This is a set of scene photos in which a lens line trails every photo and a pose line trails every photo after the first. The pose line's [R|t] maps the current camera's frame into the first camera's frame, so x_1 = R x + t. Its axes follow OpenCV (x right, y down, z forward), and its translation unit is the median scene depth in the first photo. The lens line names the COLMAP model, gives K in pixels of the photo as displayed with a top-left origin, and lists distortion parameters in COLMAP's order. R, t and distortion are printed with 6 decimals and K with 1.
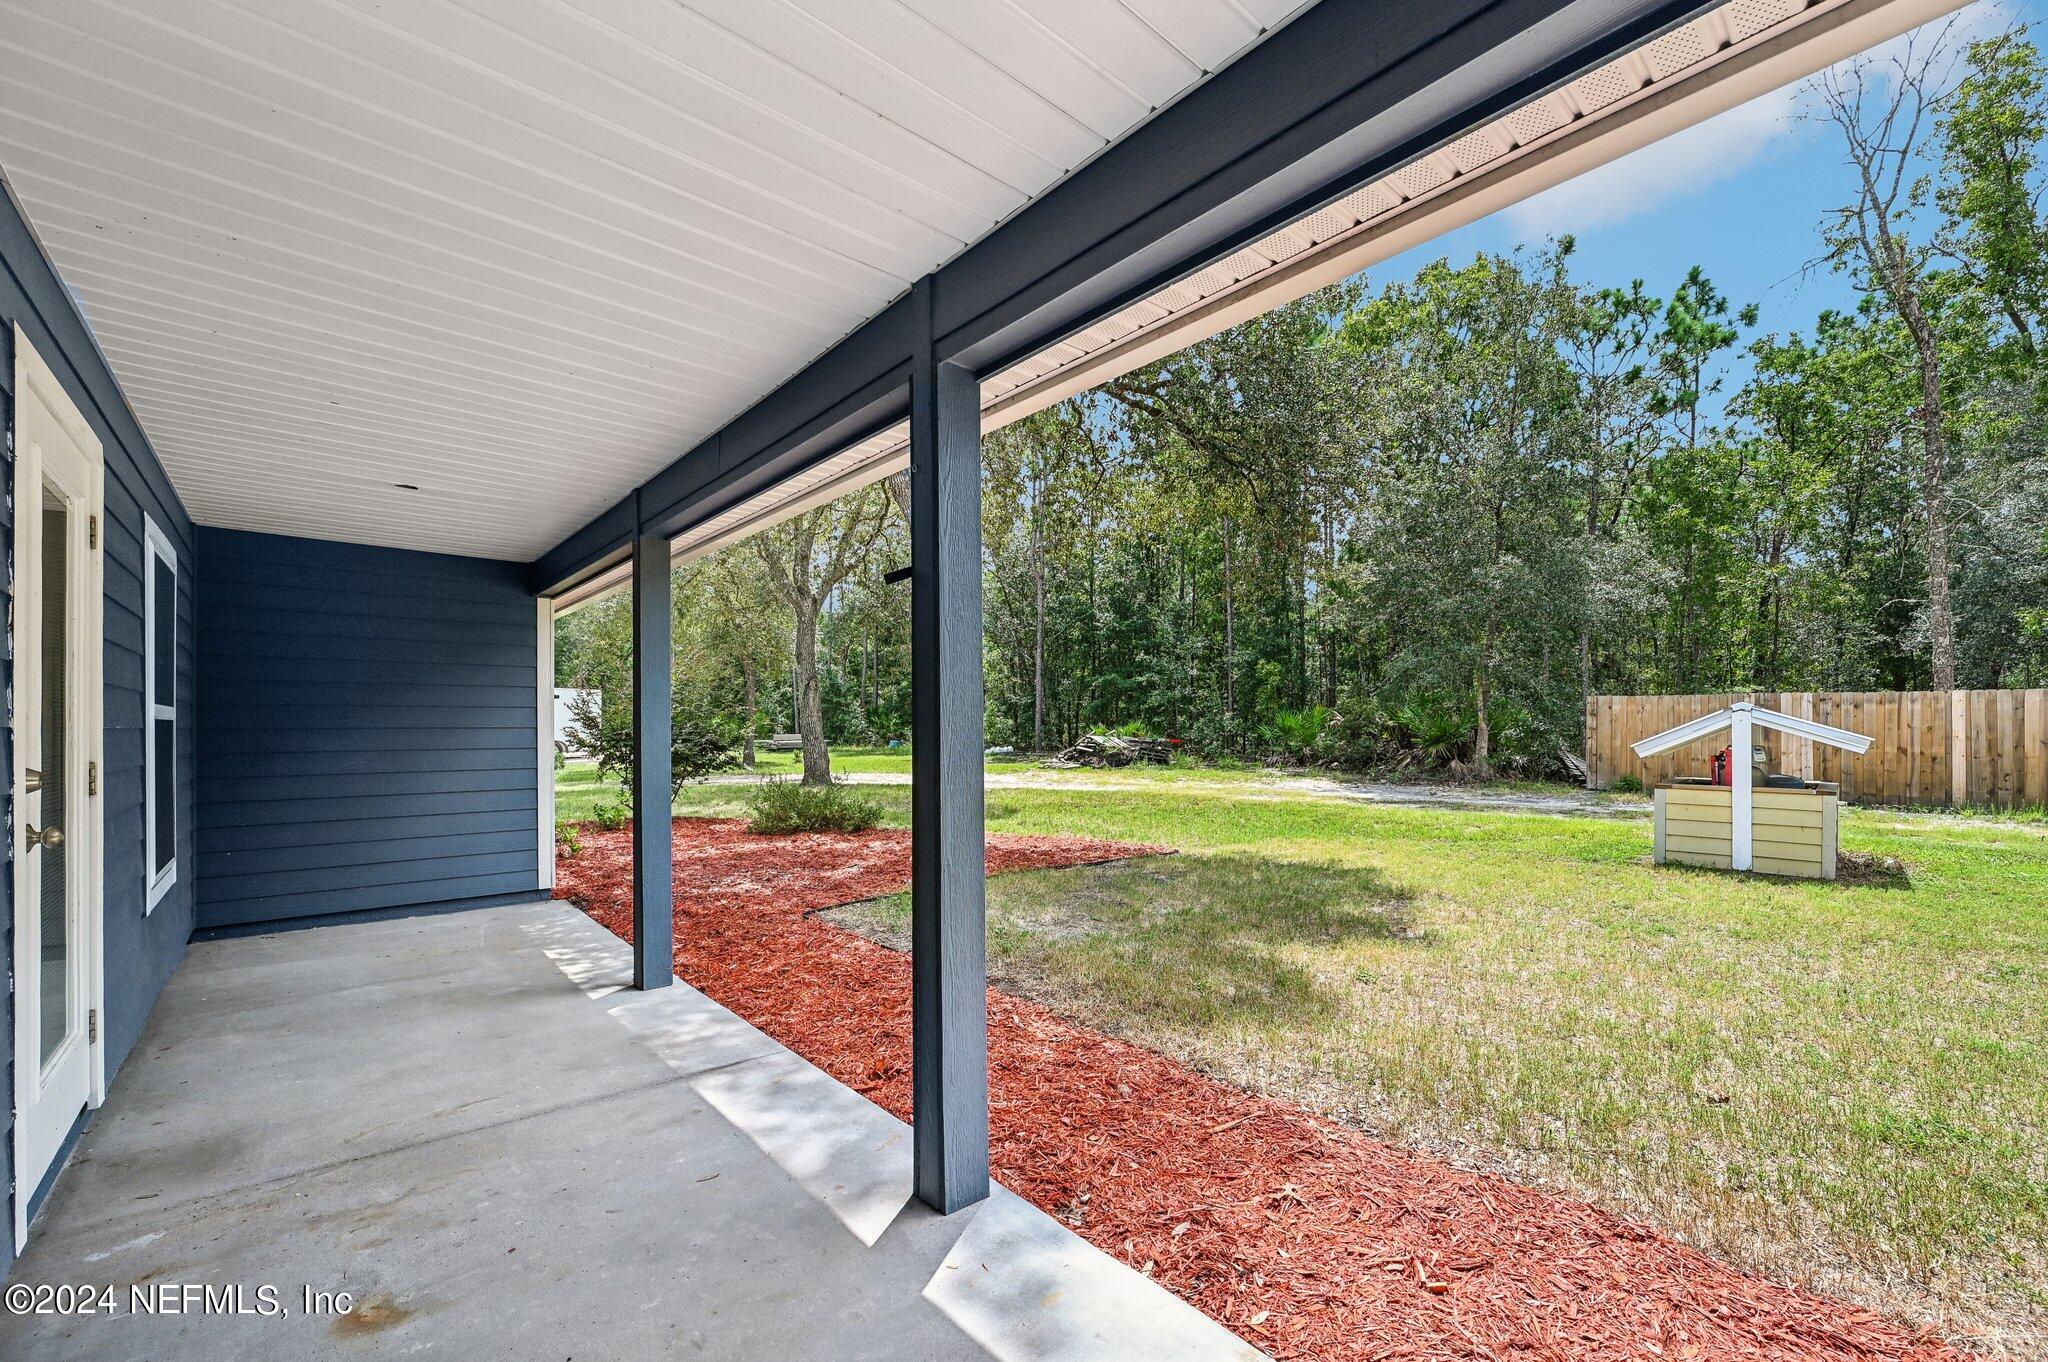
lens RADIAL K [[819.9, 0, 1020.1], [0, 819.9, 731.9], [0, 0, 1]] dist [-0.003940, 0.000813]
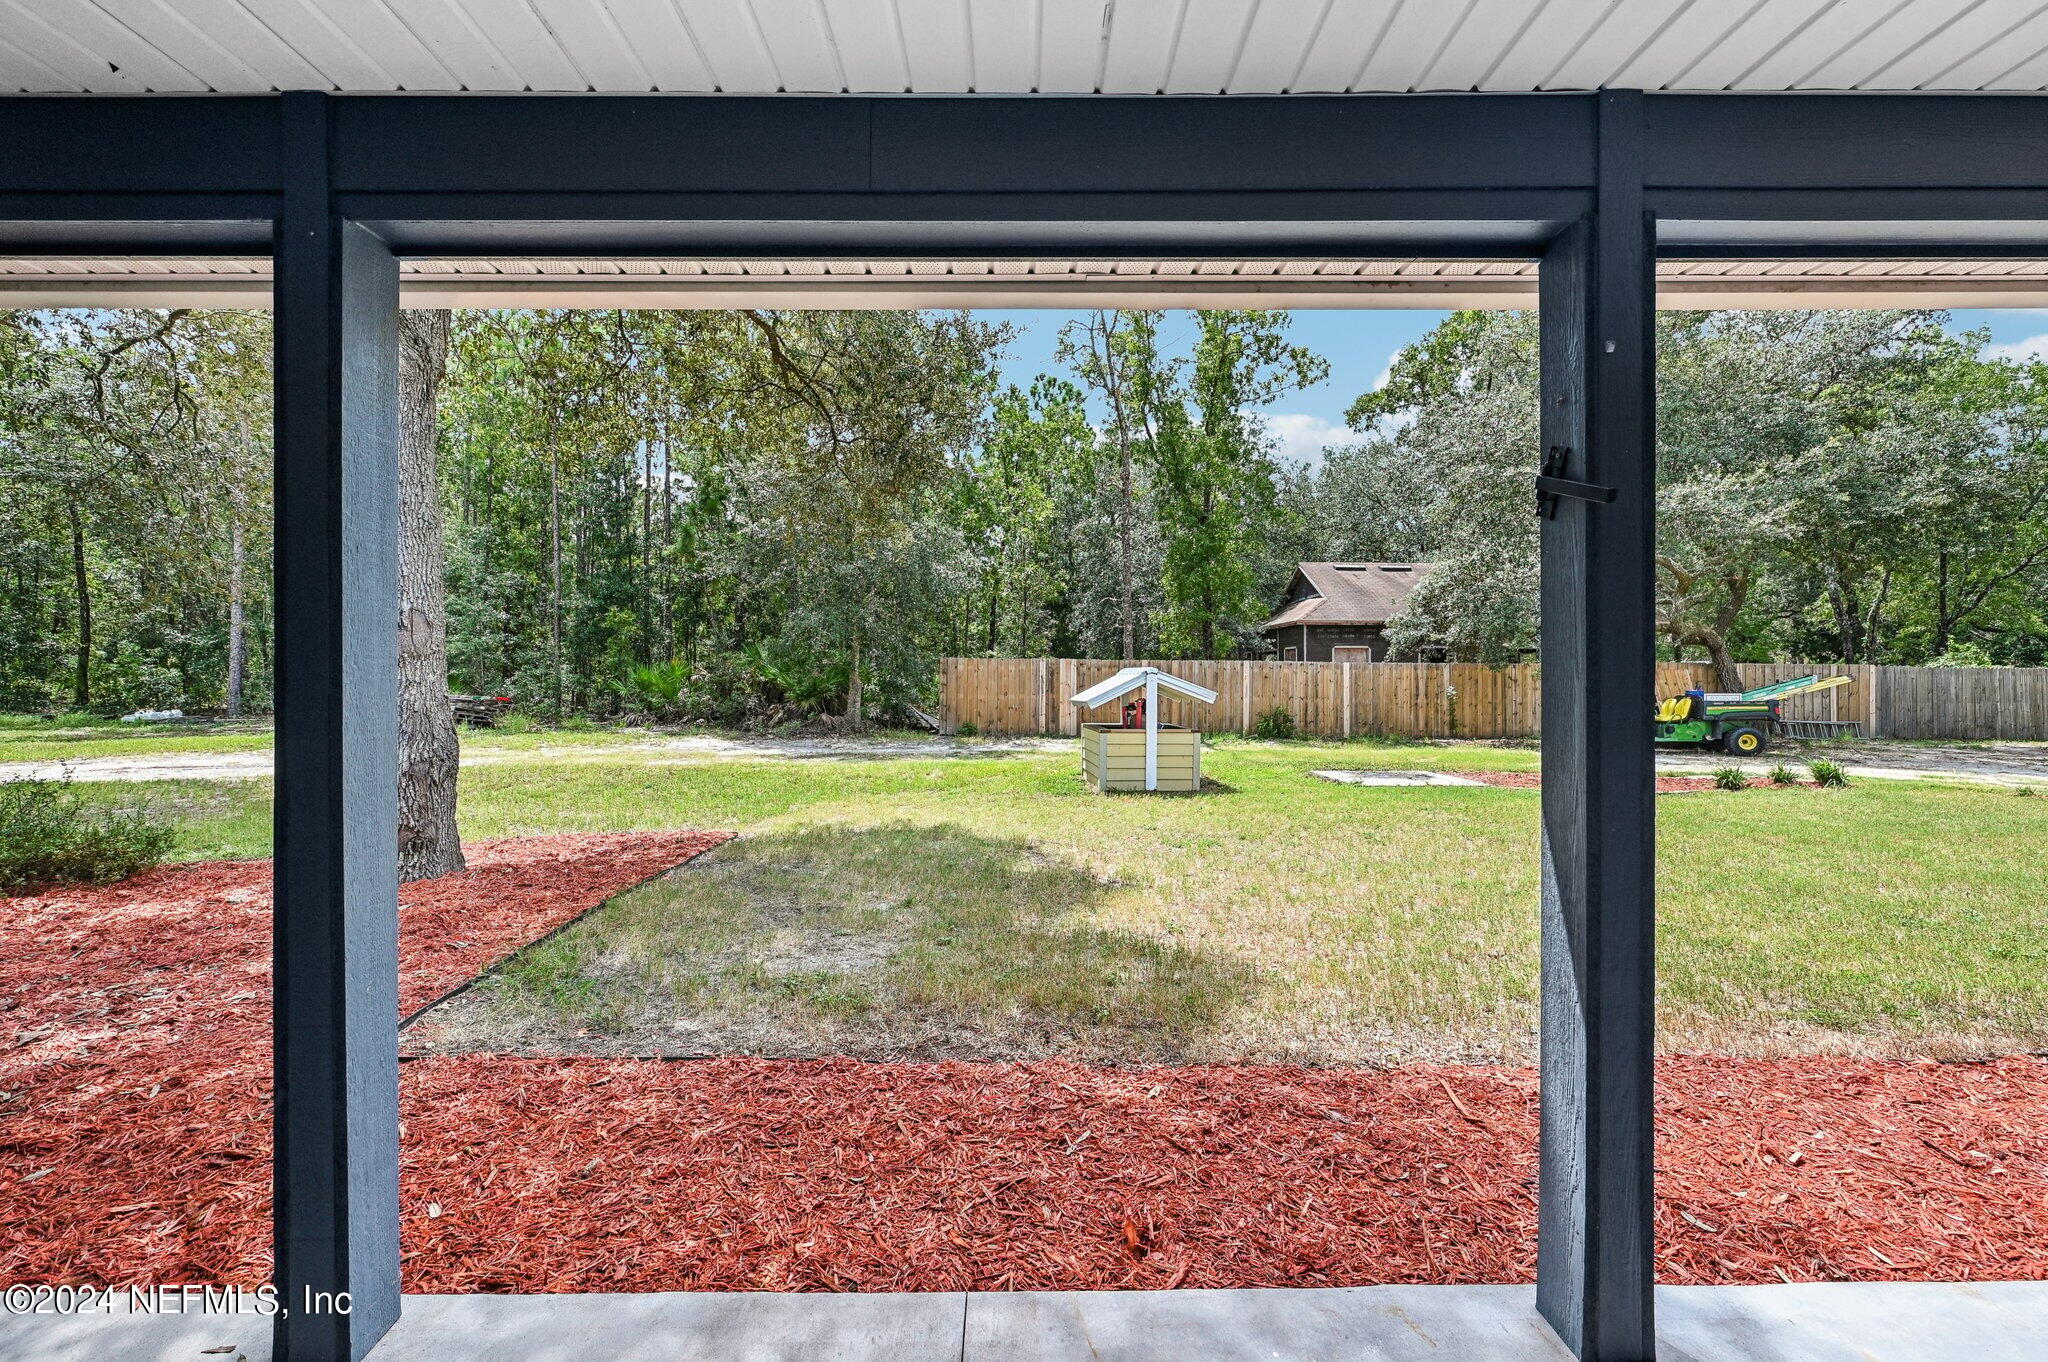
lens RADIAL K [[819.9, 0, 1023.8], [0, 819.9, 675.6], [0, 0, 1]] dist [-0.003940, 0.000813]
pose [[0.657402, 0.007092, 0.753506, -0.209220], [0.001794, 0.999938, -0.010976, -0.005702], [-0.753538, 0.008568, 0.657349, 0.189127]]
